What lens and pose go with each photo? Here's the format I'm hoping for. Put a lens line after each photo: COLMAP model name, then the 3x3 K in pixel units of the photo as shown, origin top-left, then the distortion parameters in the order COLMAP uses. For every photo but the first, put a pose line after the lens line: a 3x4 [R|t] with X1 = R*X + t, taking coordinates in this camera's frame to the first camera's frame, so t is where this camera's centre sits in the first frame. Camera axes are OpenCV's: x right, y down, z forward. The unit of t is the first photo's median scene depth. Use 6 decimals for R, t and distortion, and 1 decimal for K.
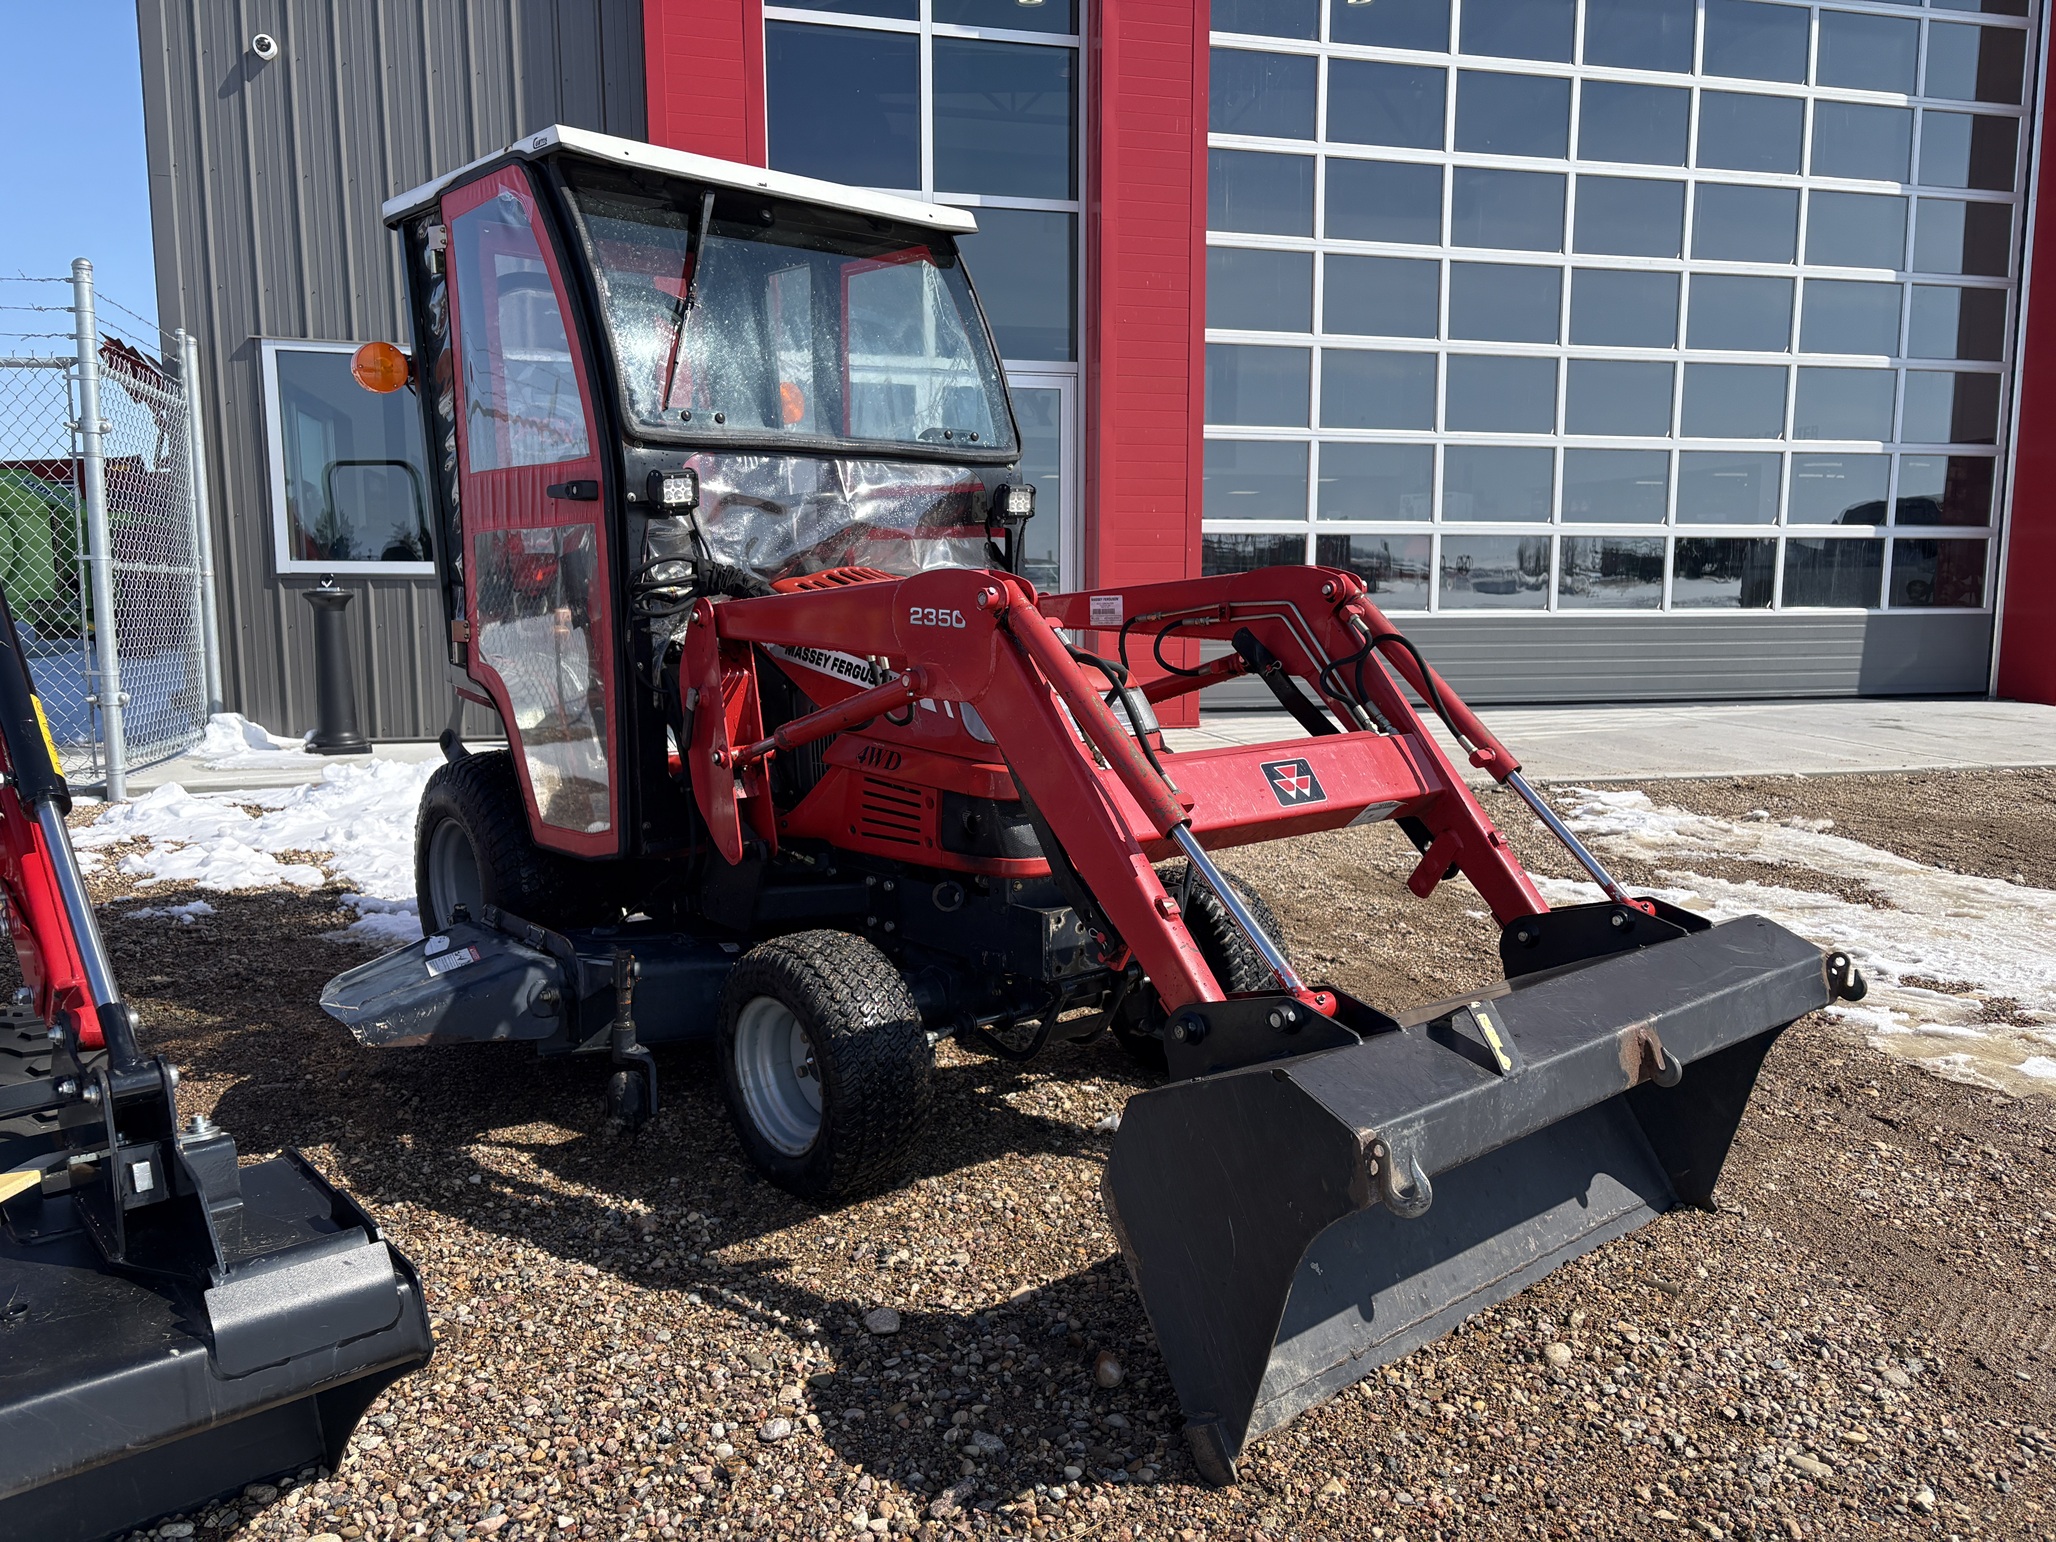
lens RADIAL K [[1534.2, 0, 1039.5], [0, 1534.2, 758.6], [0, 0, 1]] dist [0.012258, -0.002084]
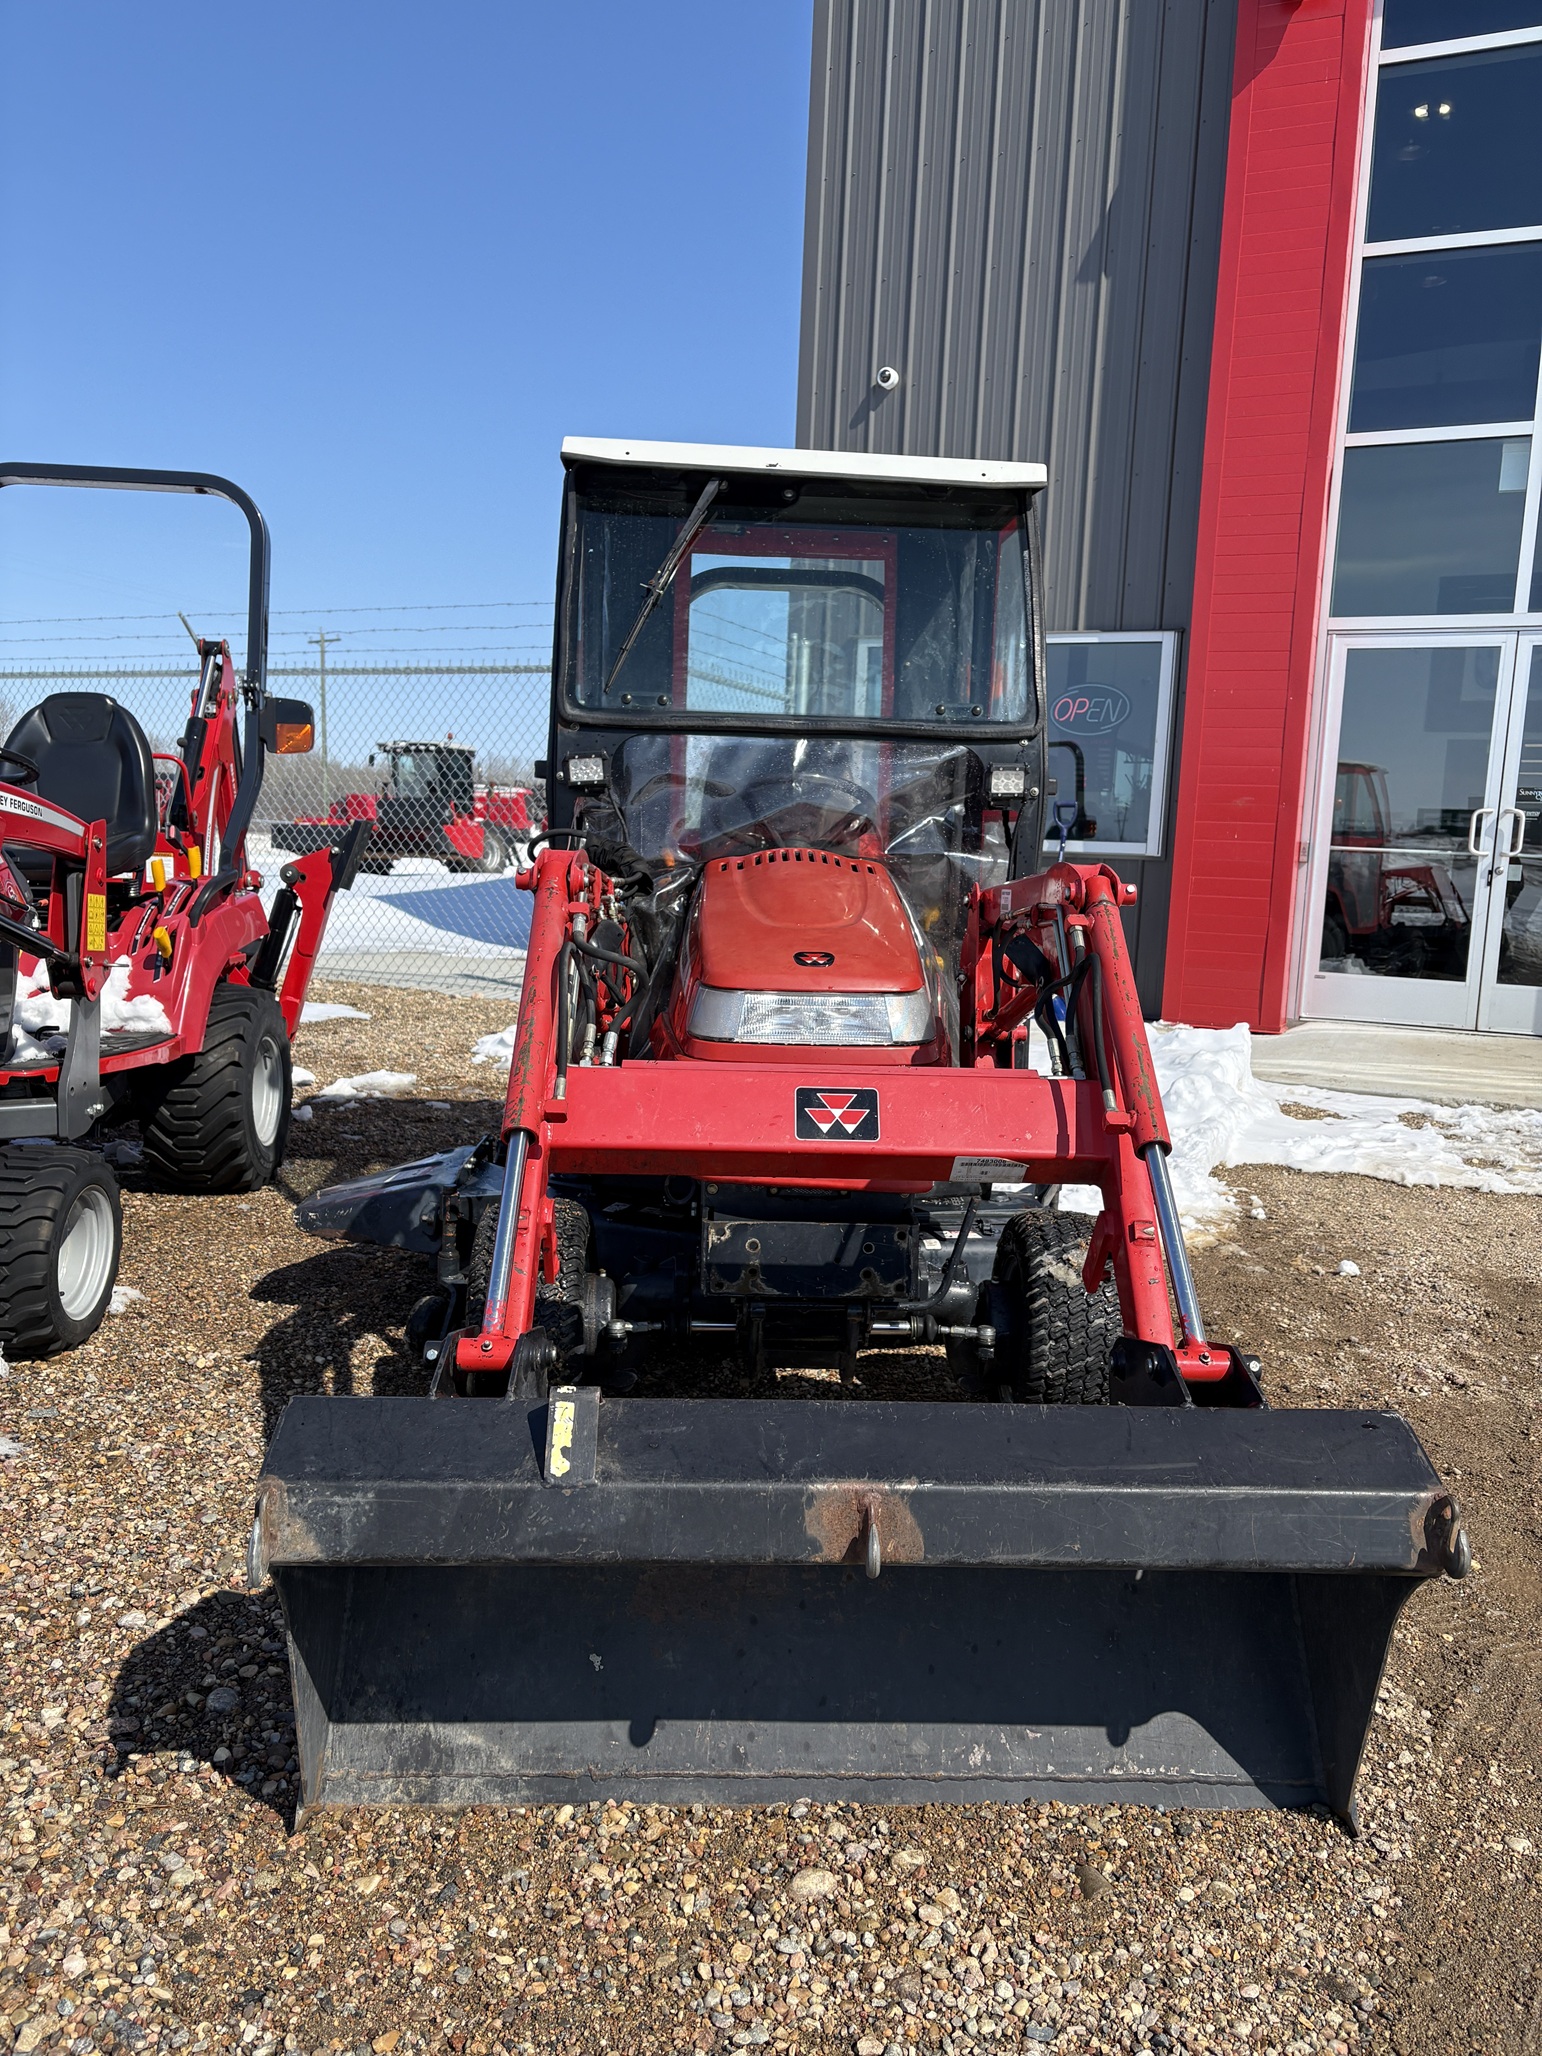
lens RADIAL K [[1534.2, 0, 771.0], [0, 1534.2, 1028.0], [0, 0, 1]] dist [0.012258, -0.002084]
pose [[0.782562, 0.104723, -0.613702, 0.587448], [-0.109133, 0.993563, 0.030382, -0.048234], [0.612934, 0.043199, 0.788953, 0.280007]]
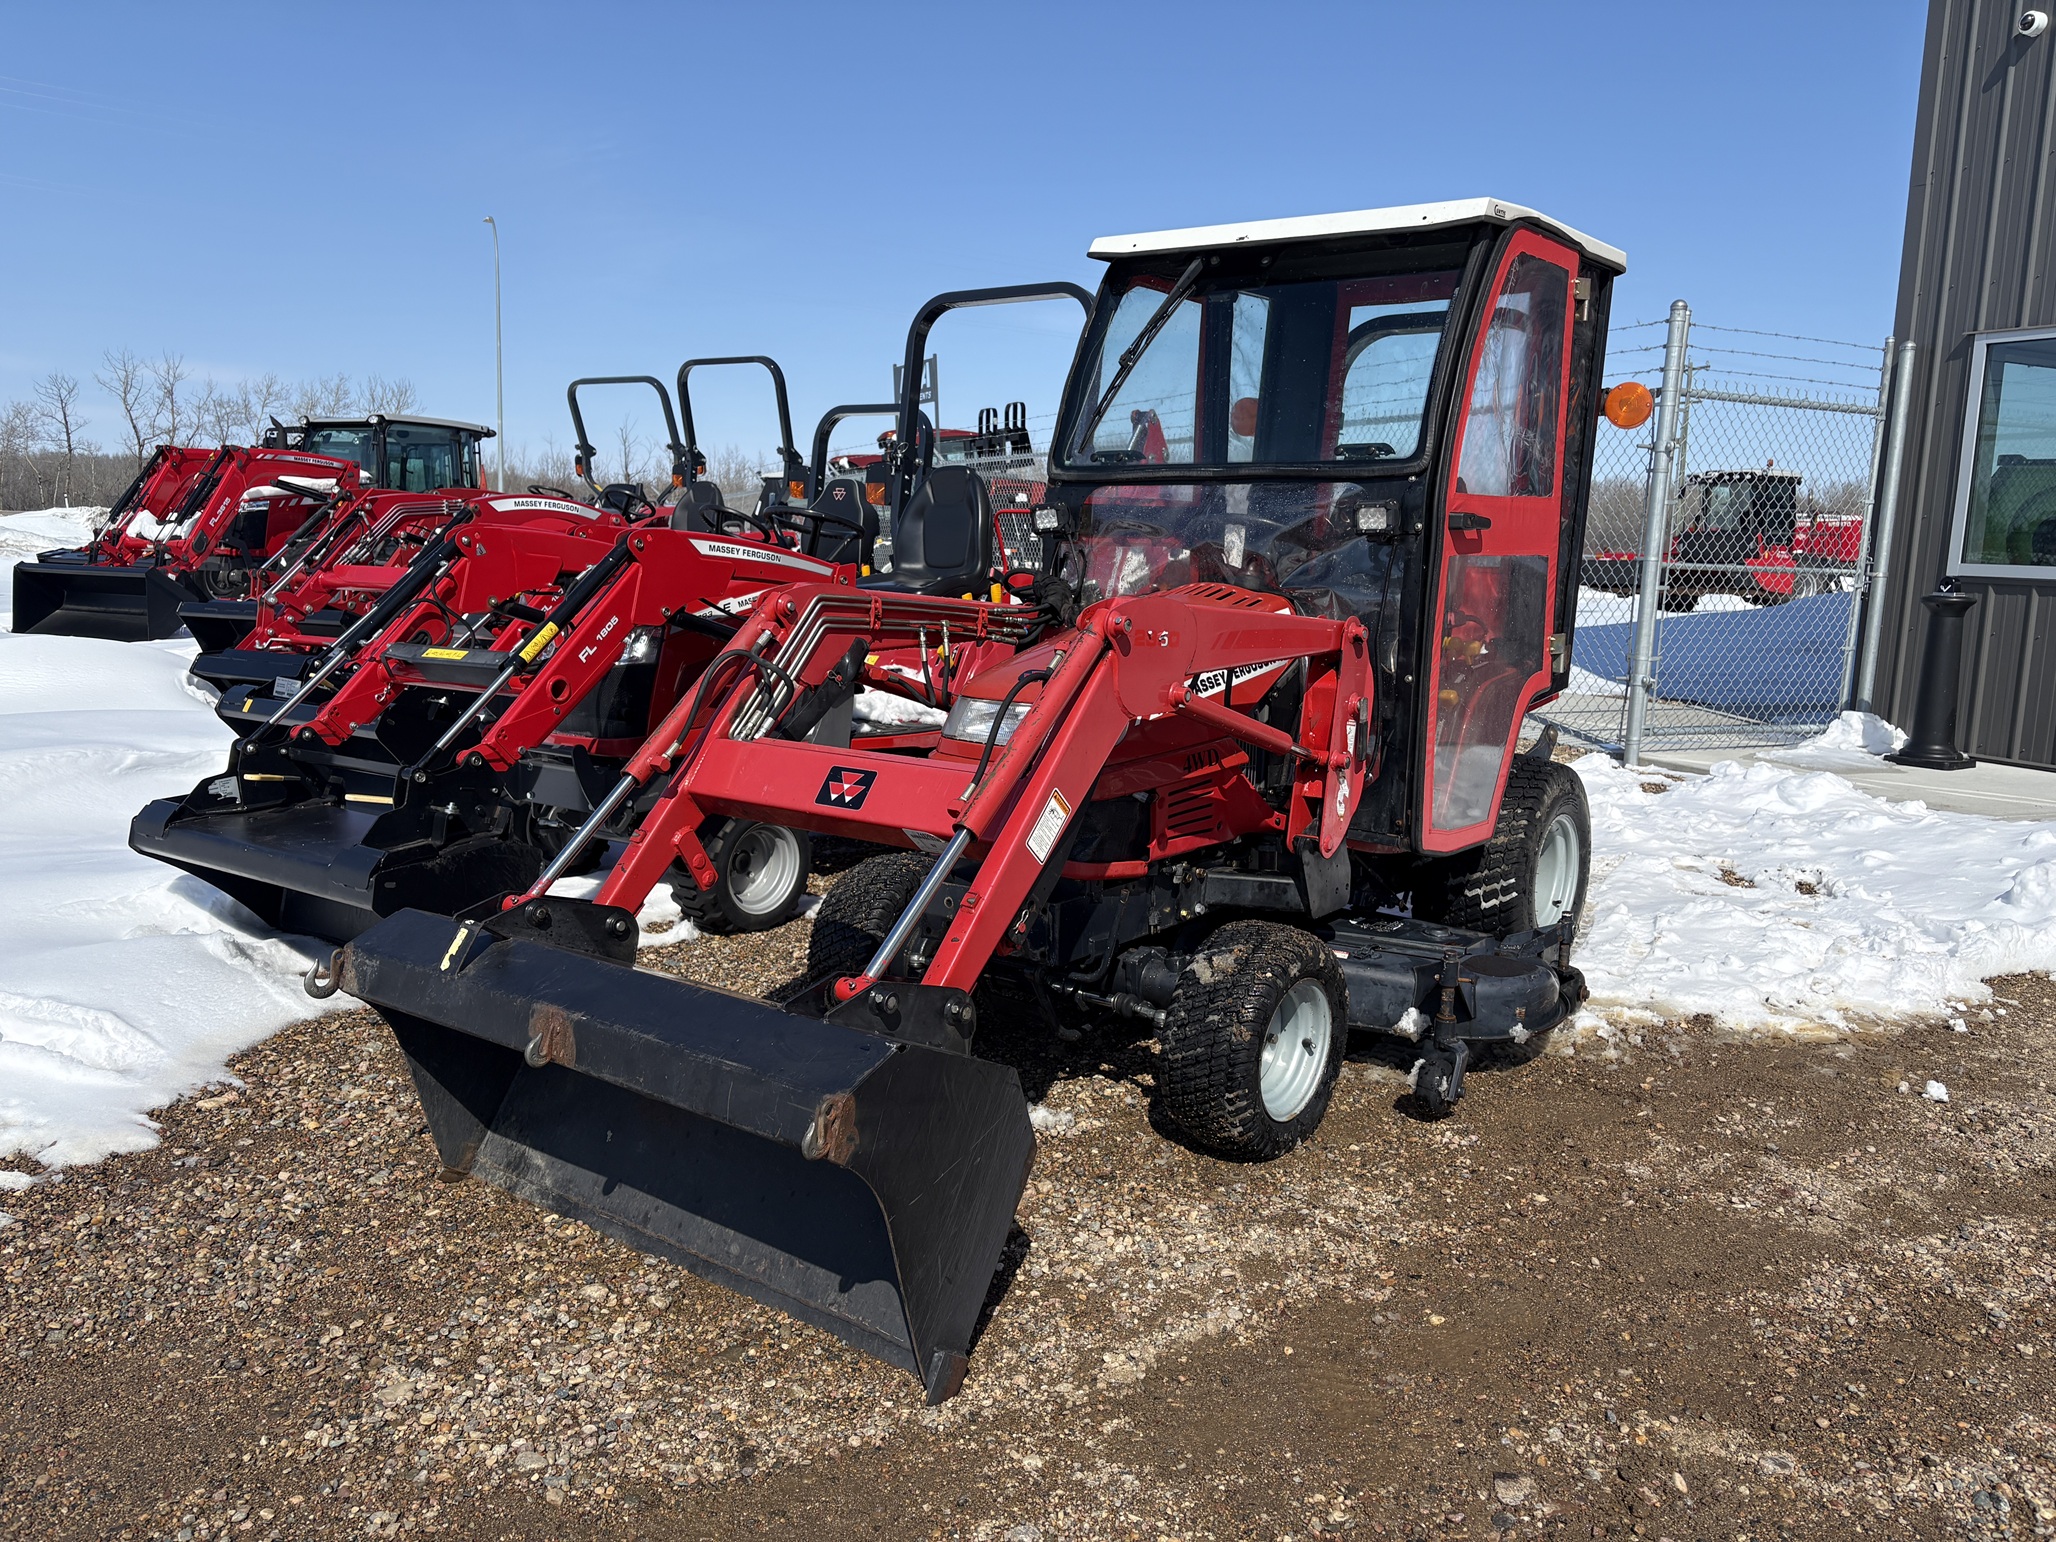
lens RADIAL K [[1534.2, 0, 1039.5], [0, 1534.2, 758.6], [0, 0, 1]] dist [0.012258, -0.002084]
pose [[0.207657, 0.142525, -0.967763, 1.129272], [-0.137686, 0.983738, 0.115334, -0.135755], [0.968463, 0.109298, 0.223904, 0.801098]]
